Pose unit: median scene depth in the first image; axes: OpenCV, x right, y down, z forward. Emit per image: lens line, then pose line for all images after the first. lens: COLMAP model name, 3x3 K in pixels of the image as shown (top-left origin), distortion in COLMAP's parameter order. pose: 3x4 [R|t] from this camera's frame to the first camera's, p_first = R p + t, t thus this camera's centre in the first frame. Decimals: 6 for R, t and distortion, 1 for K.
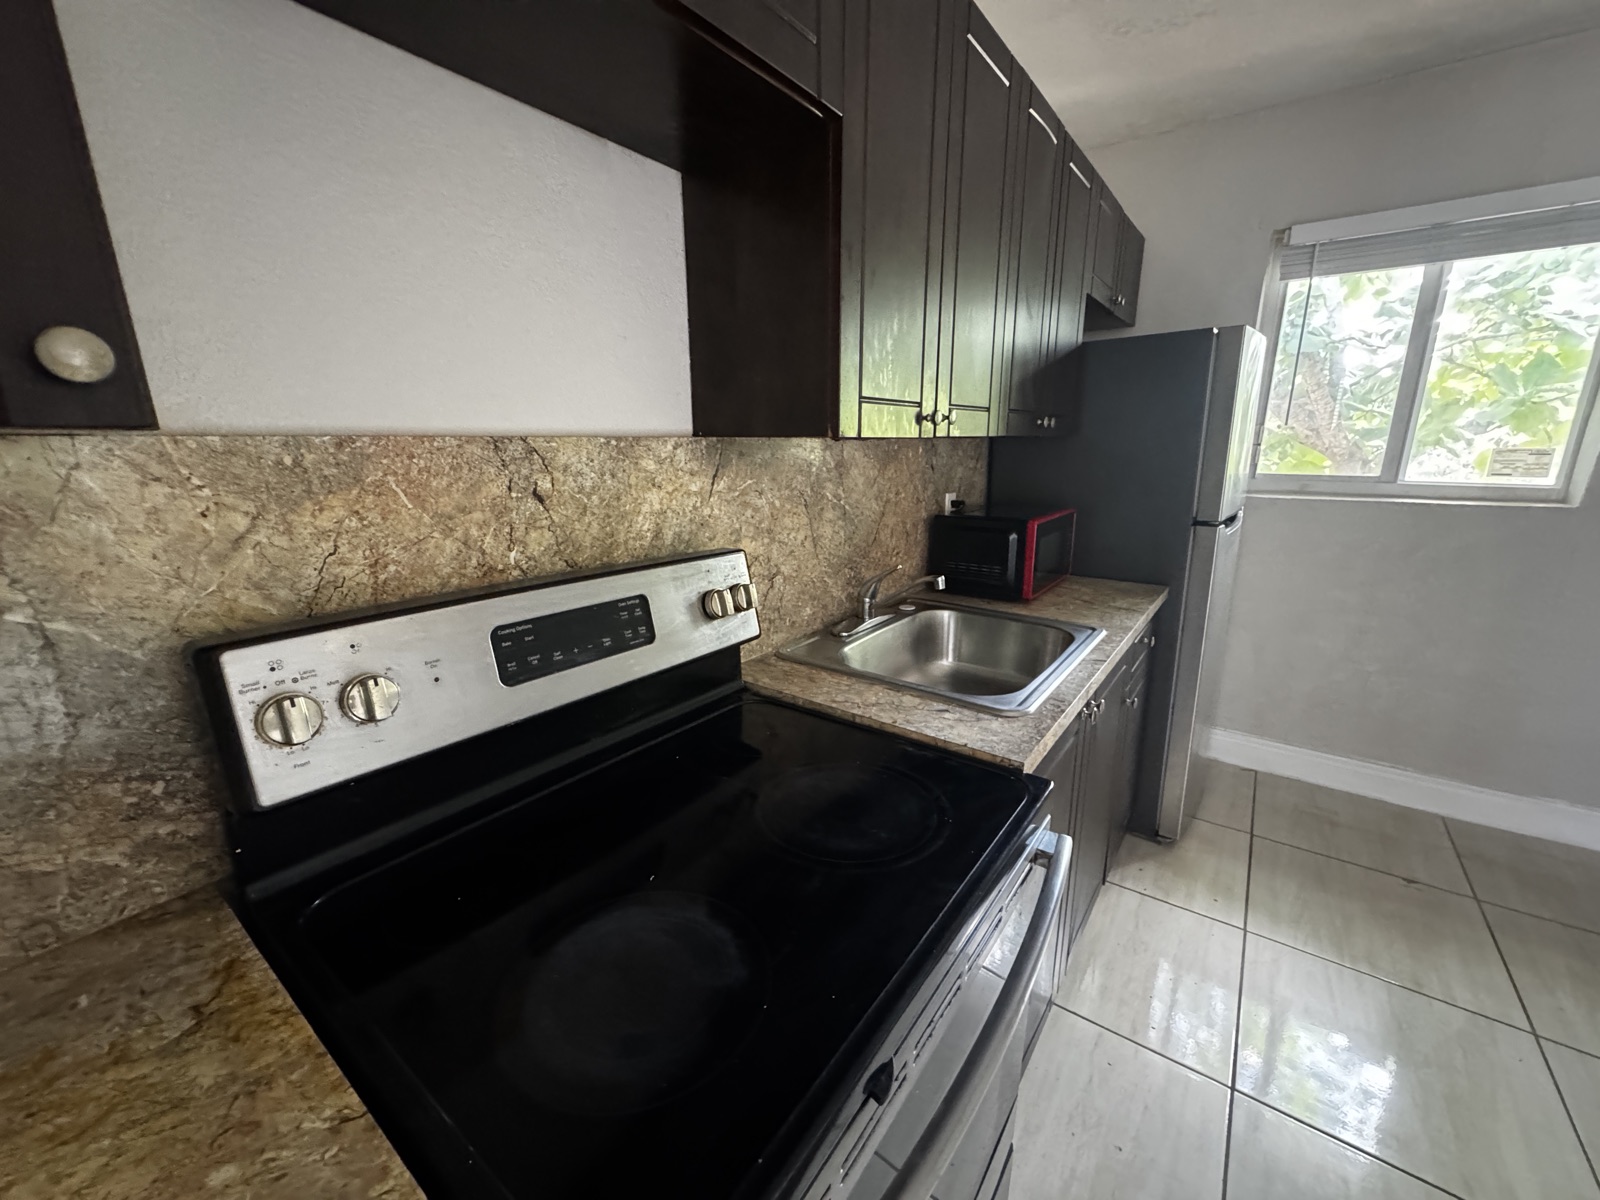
lens RADIAL K [[637.6, 0, 801.1], [0, 637.6, 598.3], [0, 0, 1]] dist [-0.004184, -0.000084]
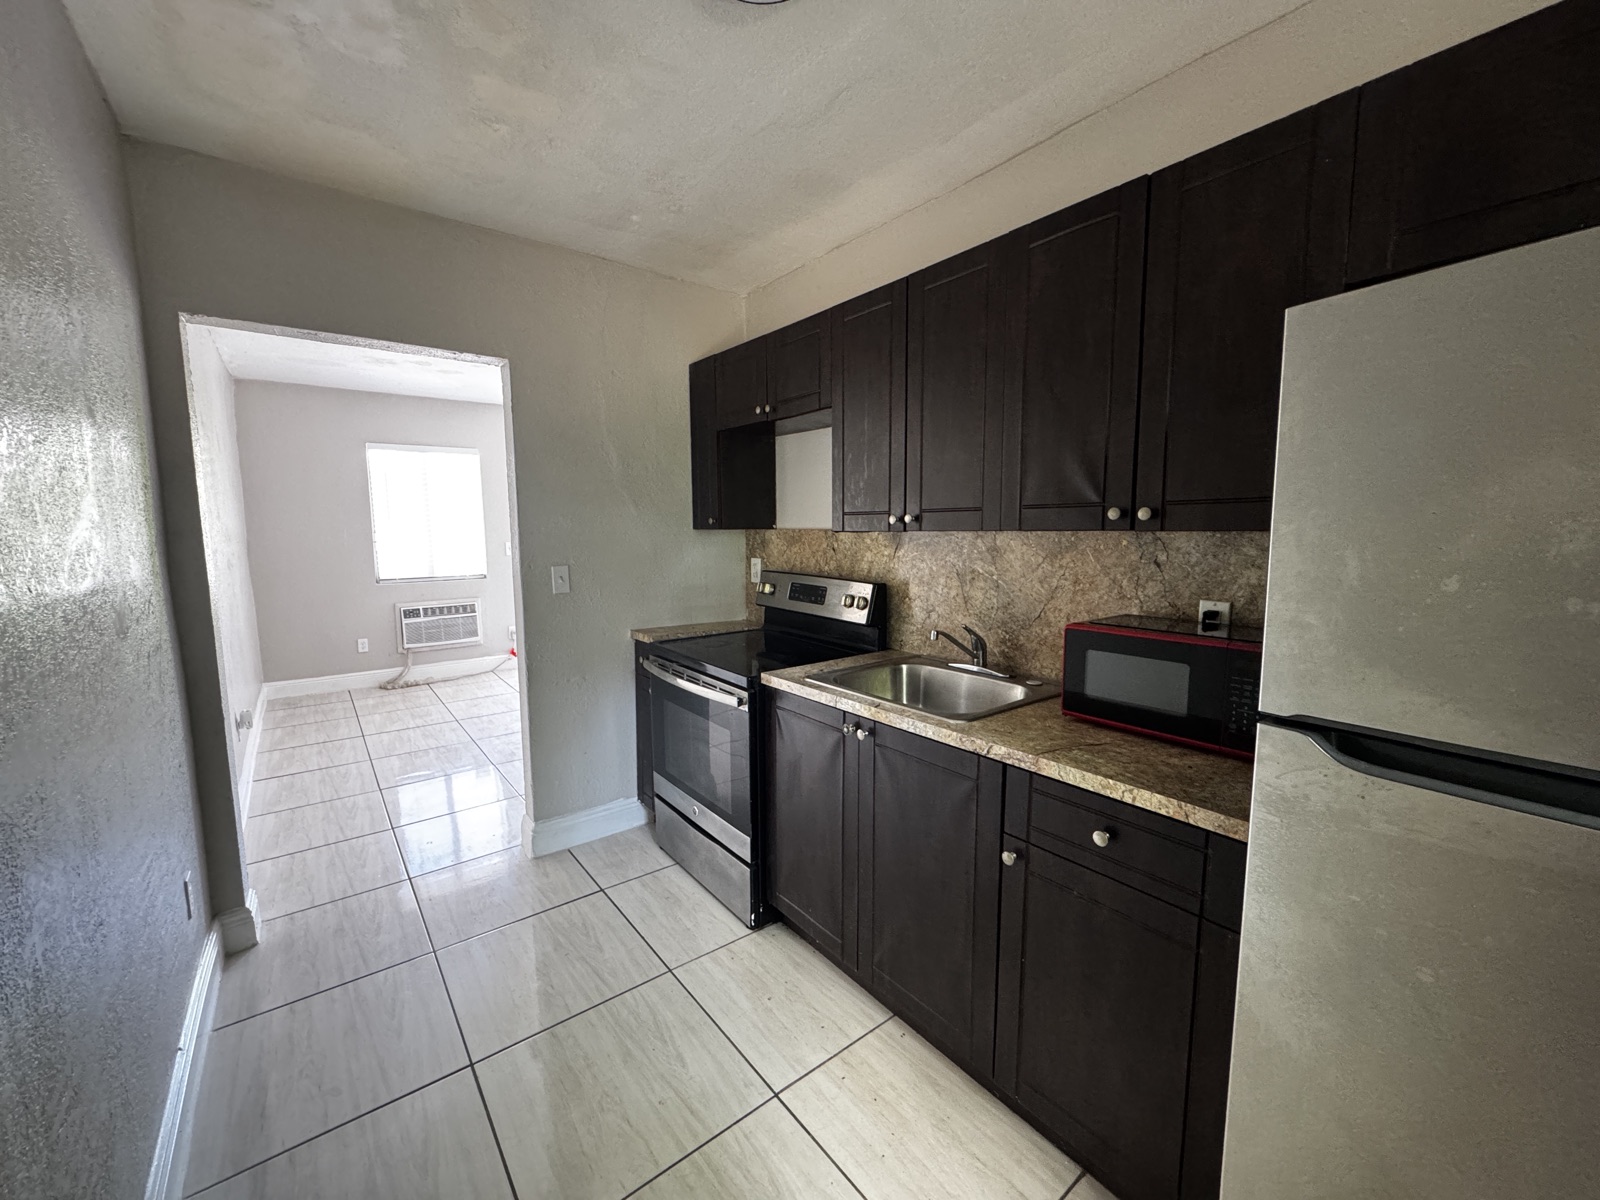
lens RADIAL K [[637.6, 0, 801.1], [0, 637.6, 598.3], [0, 0, 1]] dist [-0.004184, -0.000084]
pose [[-0.258891, 0.117712, -0.958707, 1.614752], [-0.223161, 0.958404, 0.177937, -0.284522], [0.939774, 0.260013, -0.221853, 1.033495]]
